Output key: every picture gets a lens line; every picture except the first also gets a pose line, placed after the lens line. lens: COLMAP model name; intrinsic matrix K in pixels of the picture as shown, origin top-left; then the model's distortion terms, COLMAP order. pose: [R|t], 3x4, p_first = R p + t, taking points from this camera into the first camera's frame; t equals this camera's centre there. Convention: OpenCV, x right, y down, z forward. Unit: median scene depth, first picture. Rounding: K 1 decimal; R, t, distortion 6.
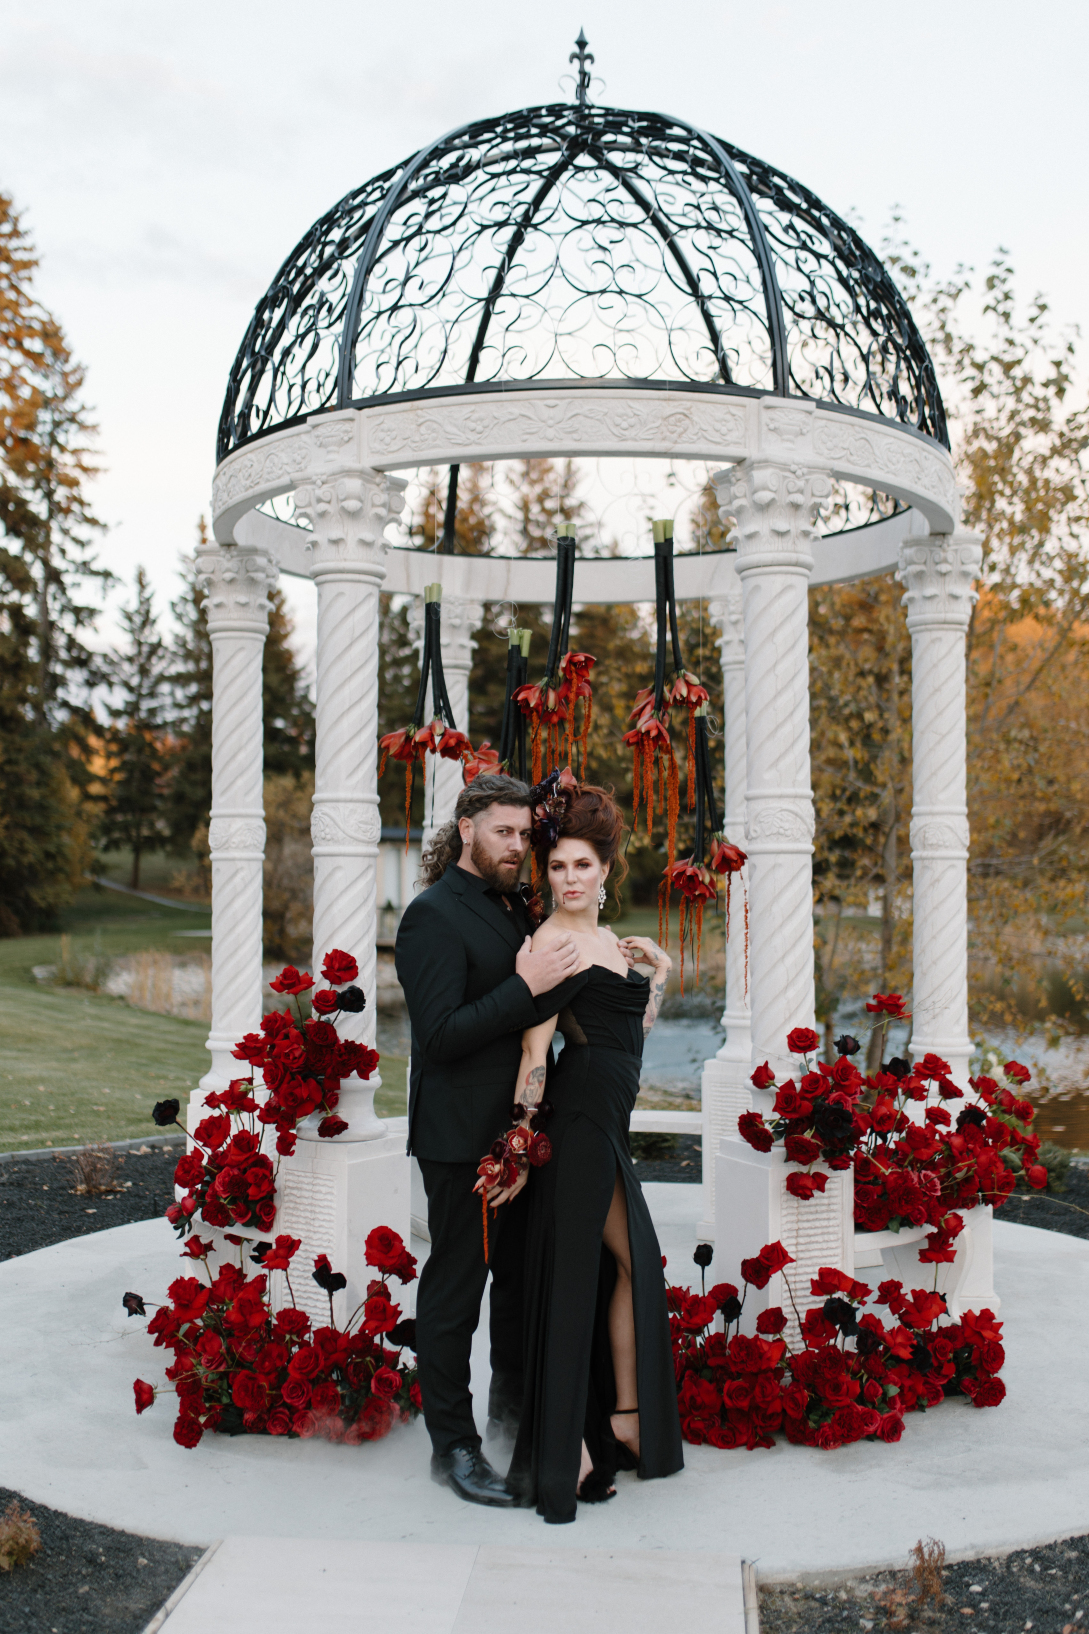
lens RADIAL K [[1737.8, 0, 544.5], [0, 1737.8, 817.0], [0, 0, 1]] dist [-0.016430, -0.007219]
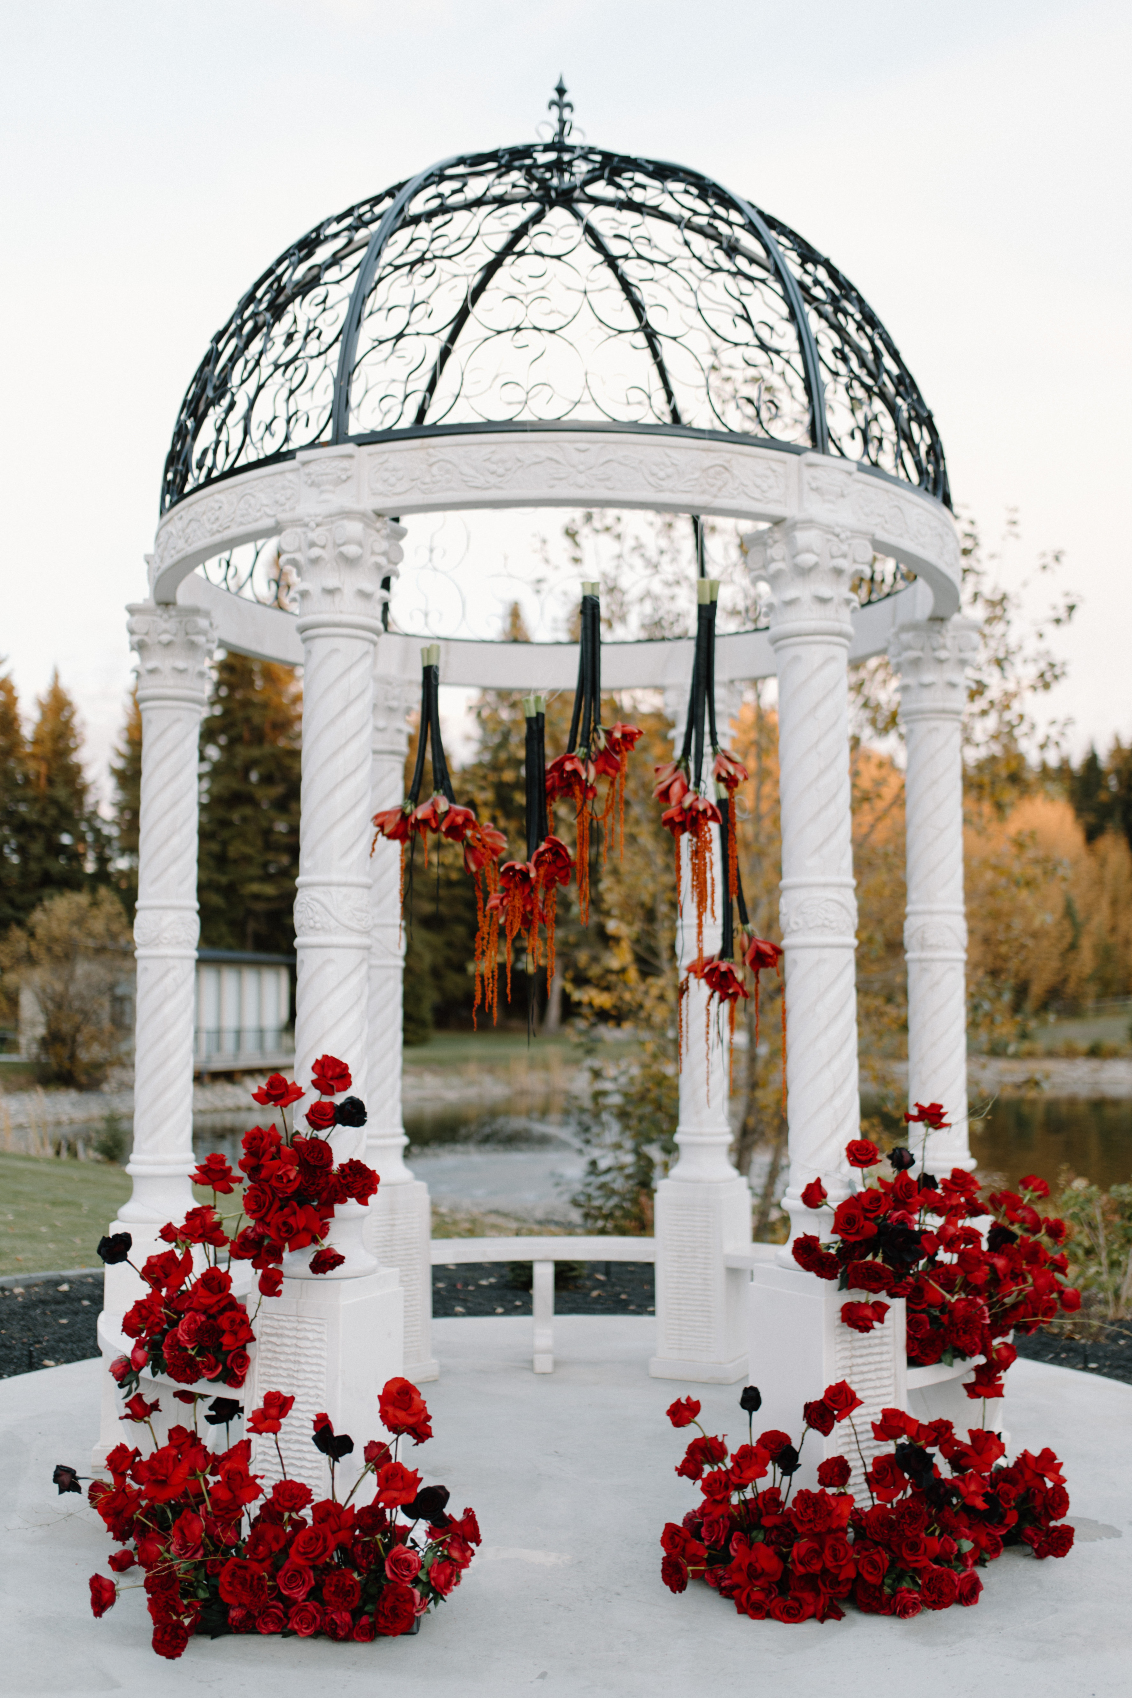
lens RADIAL K [[1704.8, 0, 566.0], [0, 1704.8, 849.0], [0, 0, 1]] dist [-0.008398, -0.015027]
pose [[0.987549, 0.016692, 0.156424, -0.138024], [-0.007671, 0.998282, -0.058094, 0.022222], [-0.157125, 0.056171, 0.985980, 0.135726]]
